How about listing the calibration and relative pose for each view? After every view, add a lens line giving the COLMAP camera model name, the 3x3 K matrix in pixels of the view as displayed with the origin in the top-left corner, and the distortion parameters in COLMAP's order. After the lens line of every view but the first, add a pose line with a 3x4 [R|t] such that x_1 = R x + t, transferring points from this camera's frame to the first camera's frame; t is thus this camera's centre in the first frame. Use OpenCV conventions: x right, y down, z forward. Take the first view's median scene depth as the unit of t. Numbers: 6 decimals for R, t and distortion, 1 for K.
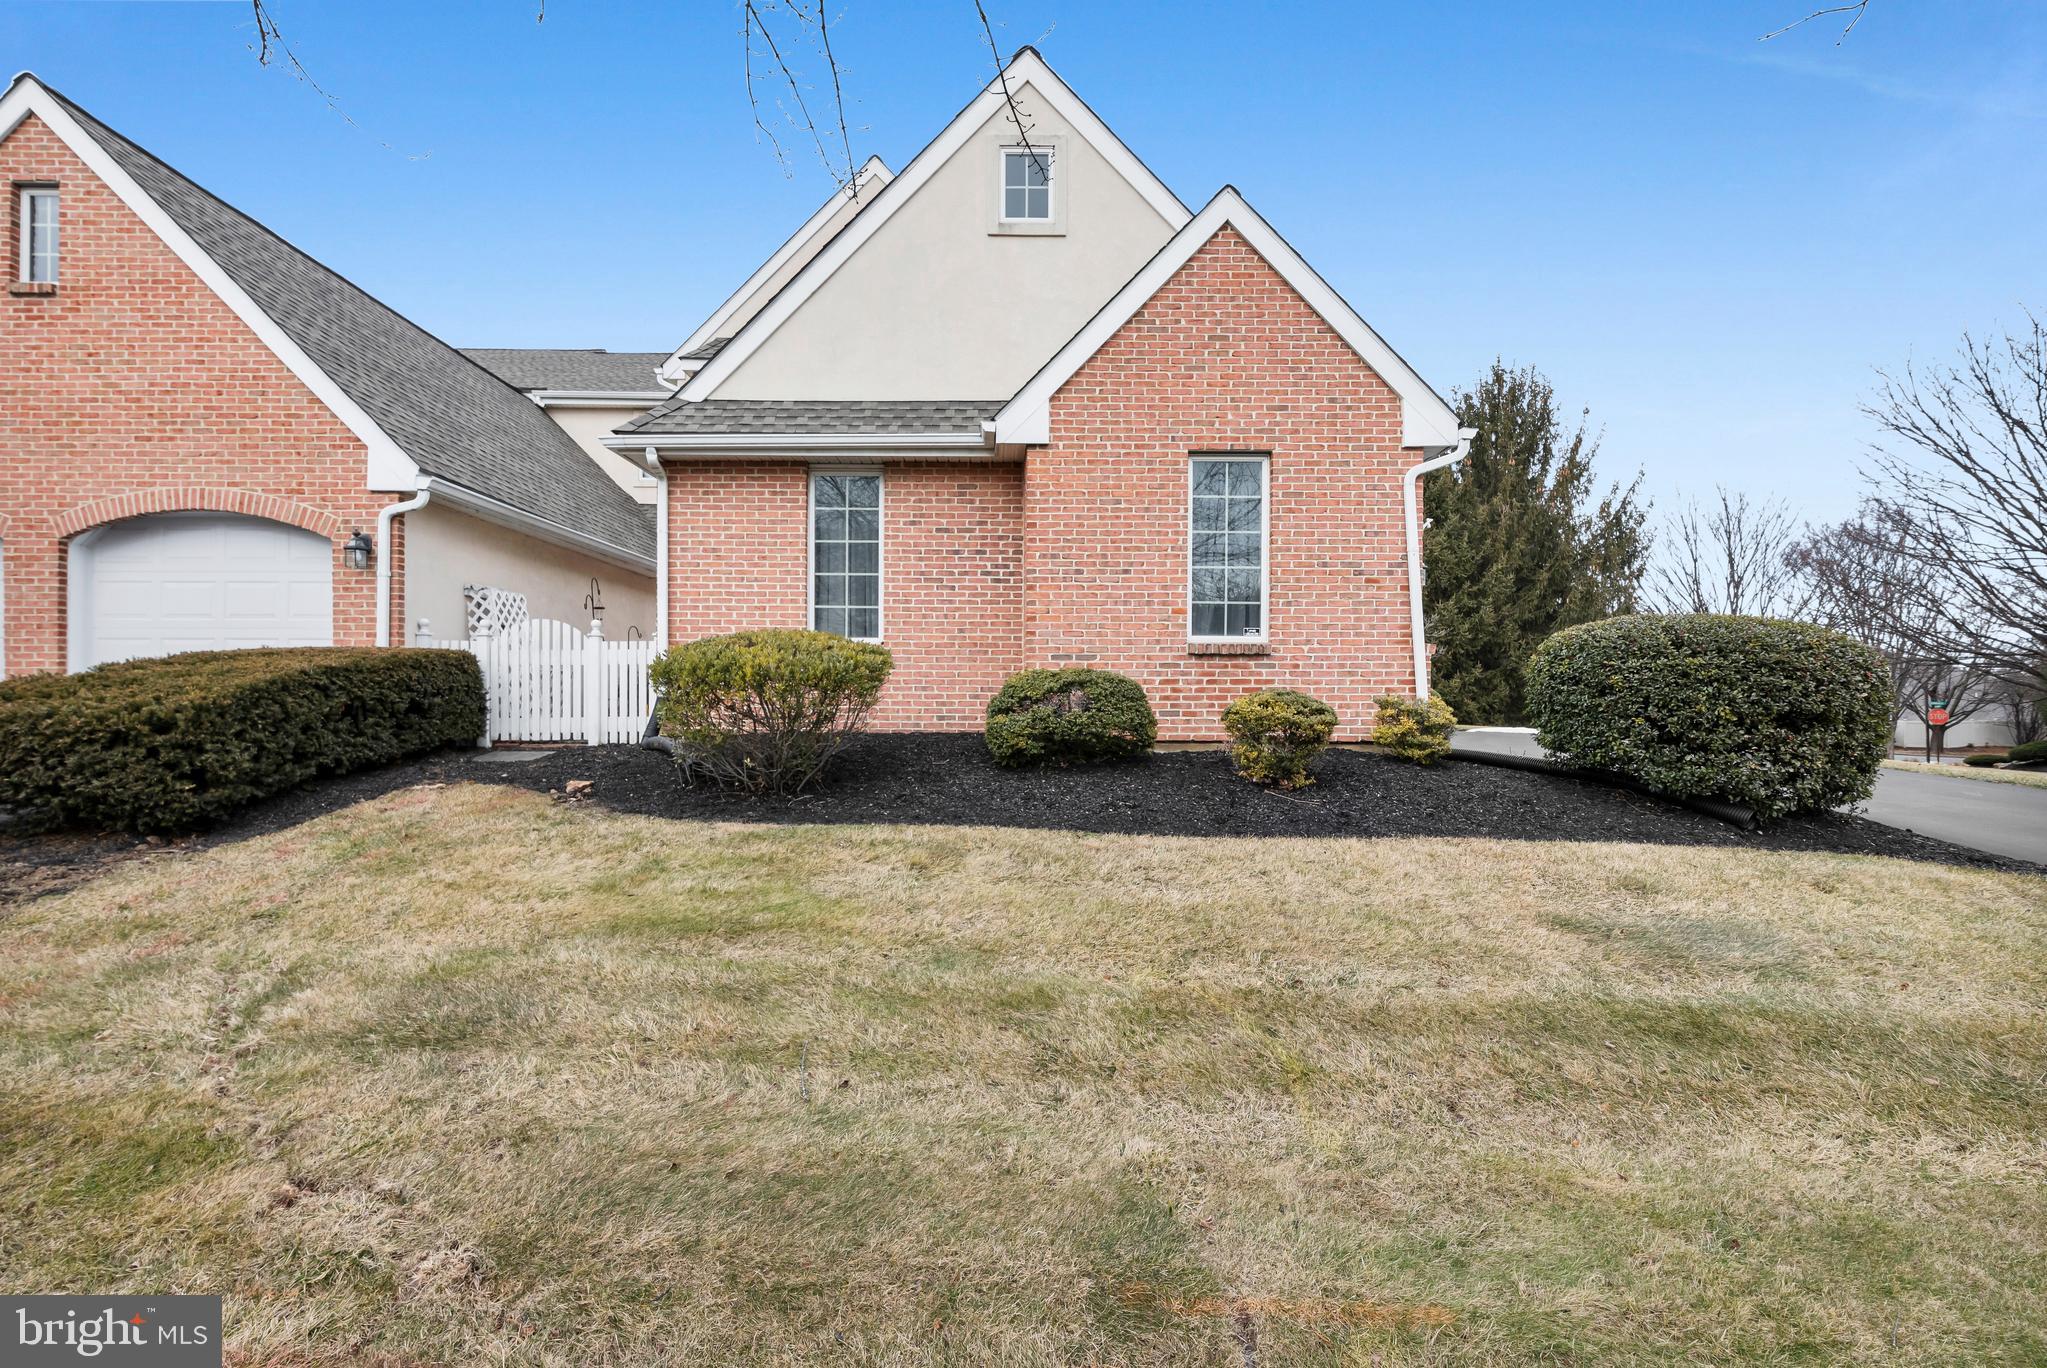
lens RADIAL K [[898.8, 0, 997.9], [0, 898.8, 676.6], [0, 0, 1]] dist [0.009198, -0.000260]
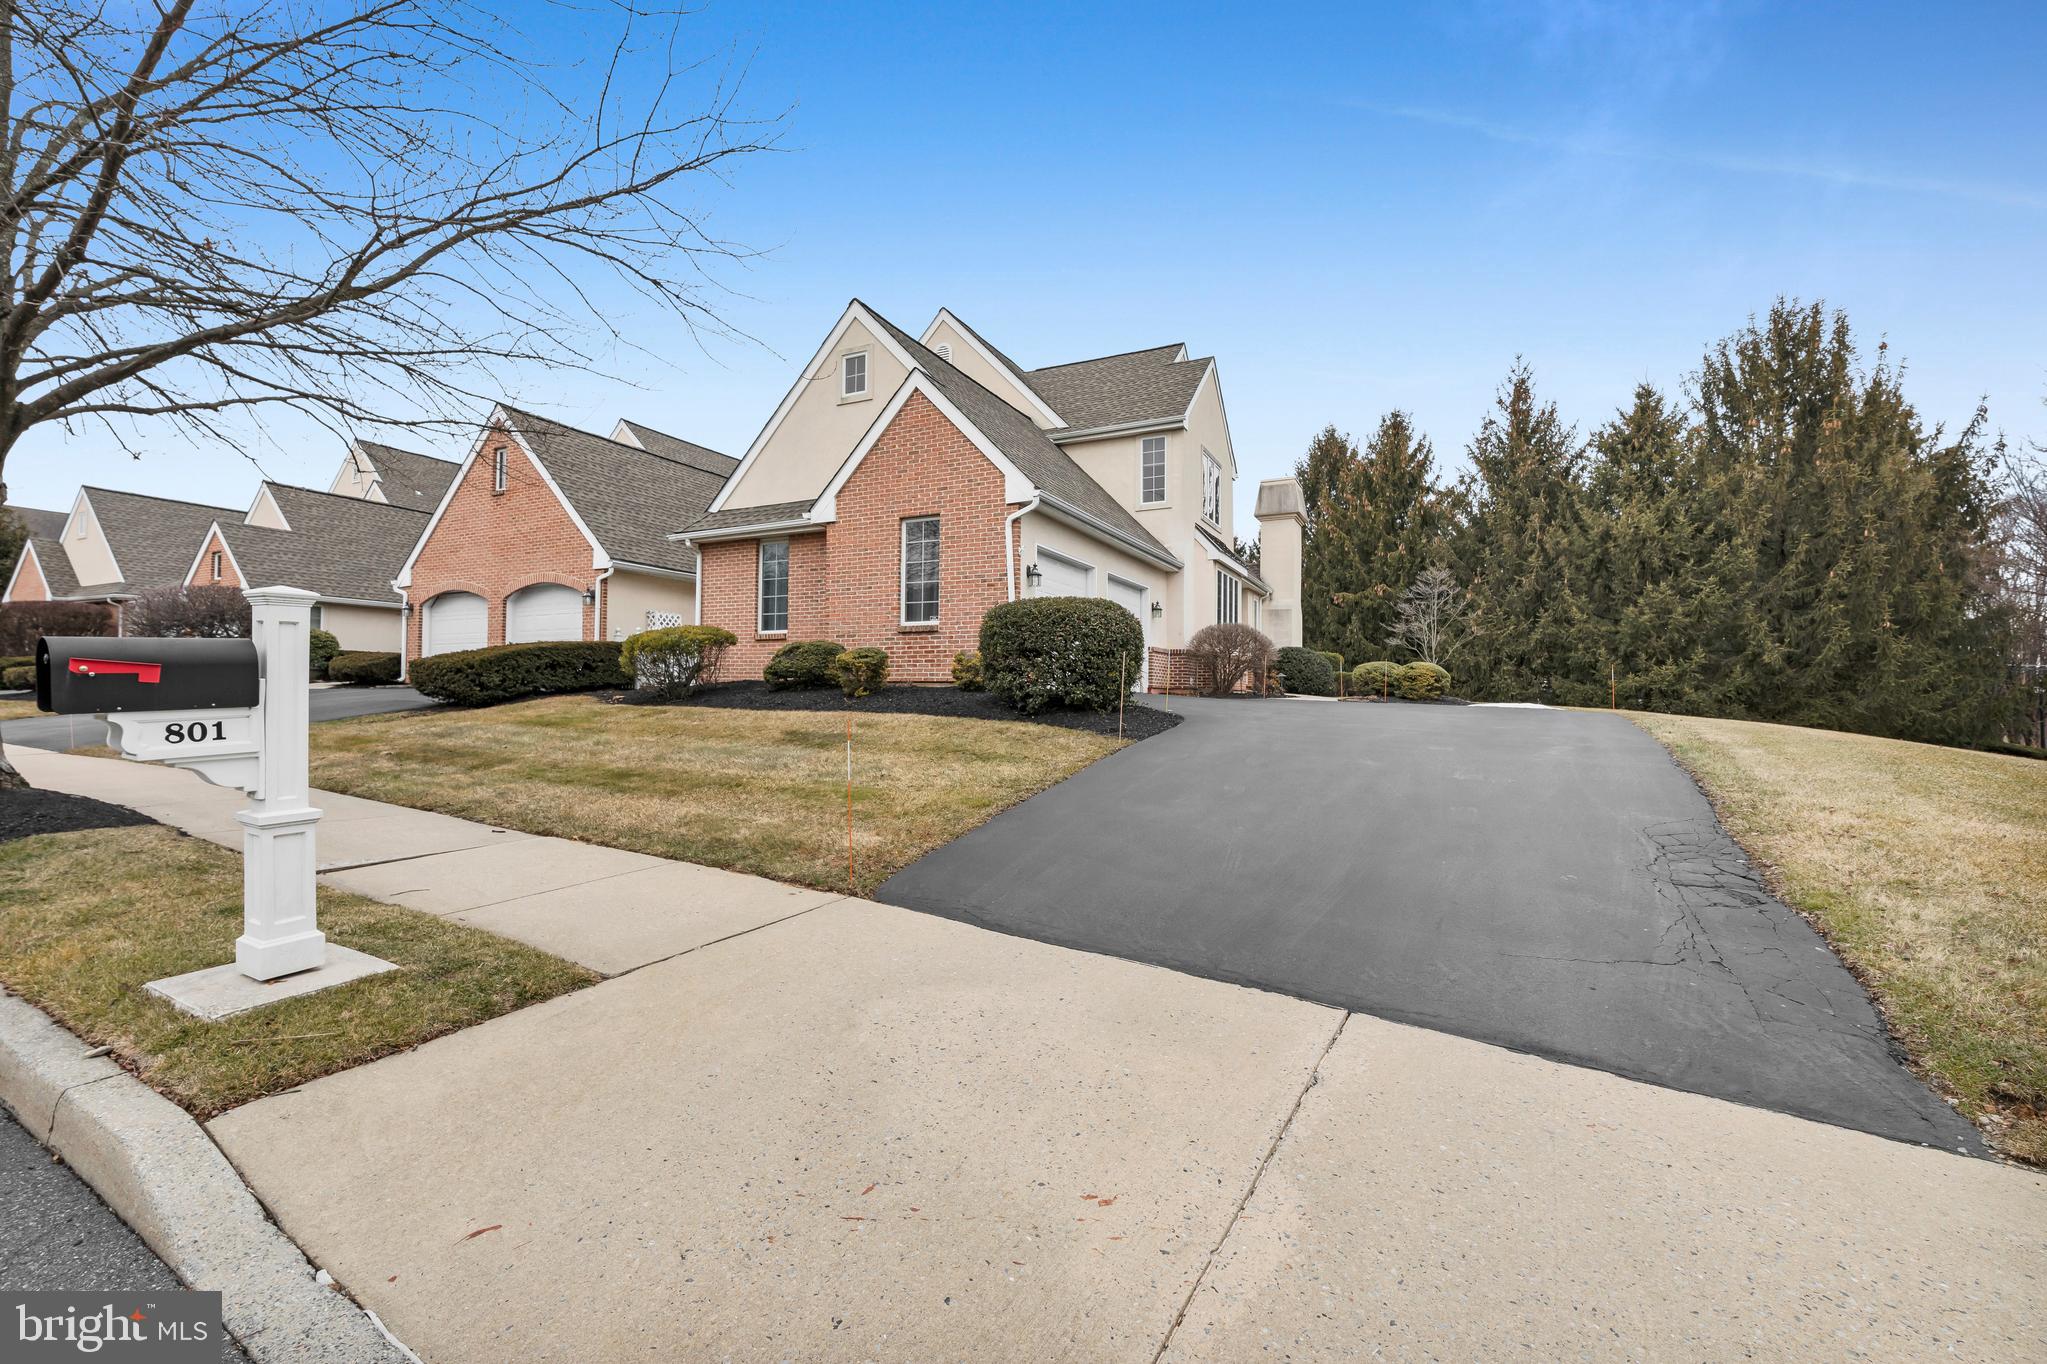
lens RADIAL K [[898.2, 0, 1014.1], [0, 898.2, 654.8], [0, 0, 1]] dist [0.018461, -0.000050]
pose [[0.887705, -0.020011, -0.459977, 1.188099], [0.003074, 0.999290, -0.037542, 0.083485], [0.460401, 0.031912, 0.887137, -0.447090]]
